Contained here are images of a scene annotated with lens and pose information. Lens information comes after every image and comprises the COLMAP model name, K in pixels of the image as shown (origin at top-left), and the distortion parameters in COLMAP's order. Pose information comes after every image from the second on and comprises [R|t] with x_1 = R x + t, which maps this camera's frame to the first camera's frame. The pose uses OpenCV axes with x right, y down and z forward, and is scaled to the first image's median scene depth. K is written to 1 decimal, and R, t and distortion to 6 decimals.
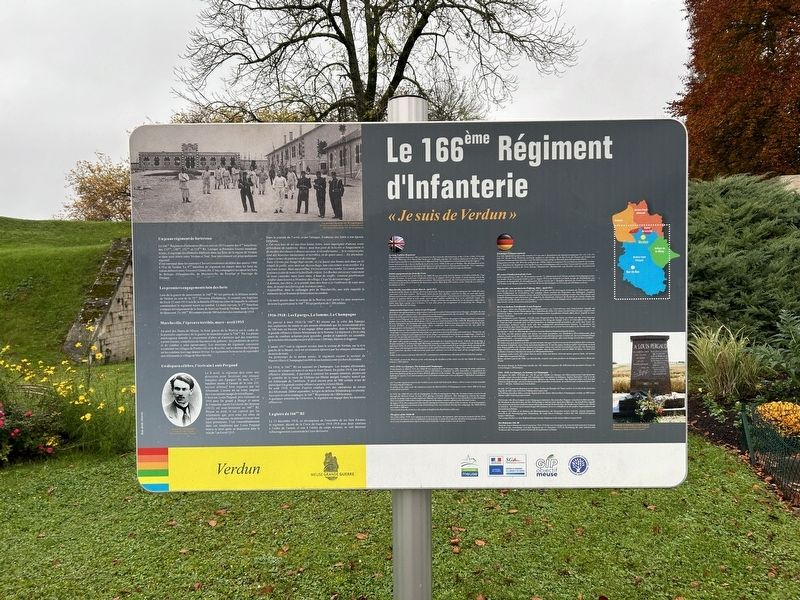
lens RADIAL K [[589.1, 0, 405.3], [0, 589.1, 304.7], [0, 0, 1]] dist [0.046017, -0.039469]
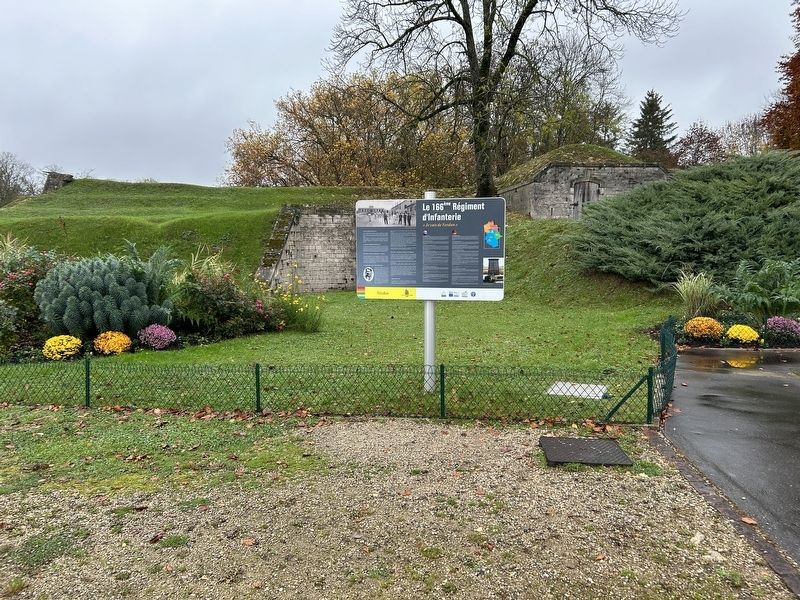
lens RADIAL K [[589.1, 0, 405.3], [0, 589.1, 304.7], [0, 0, 1]] dist [0.046017, -0.039469]
pose [[0.978186, 0.029714, -0.205596, 0.103598], [-0.013955, 0.996881, 0.077678, 0.009762], [0.207263, -0.073114, 0.975549, -0.431695]]
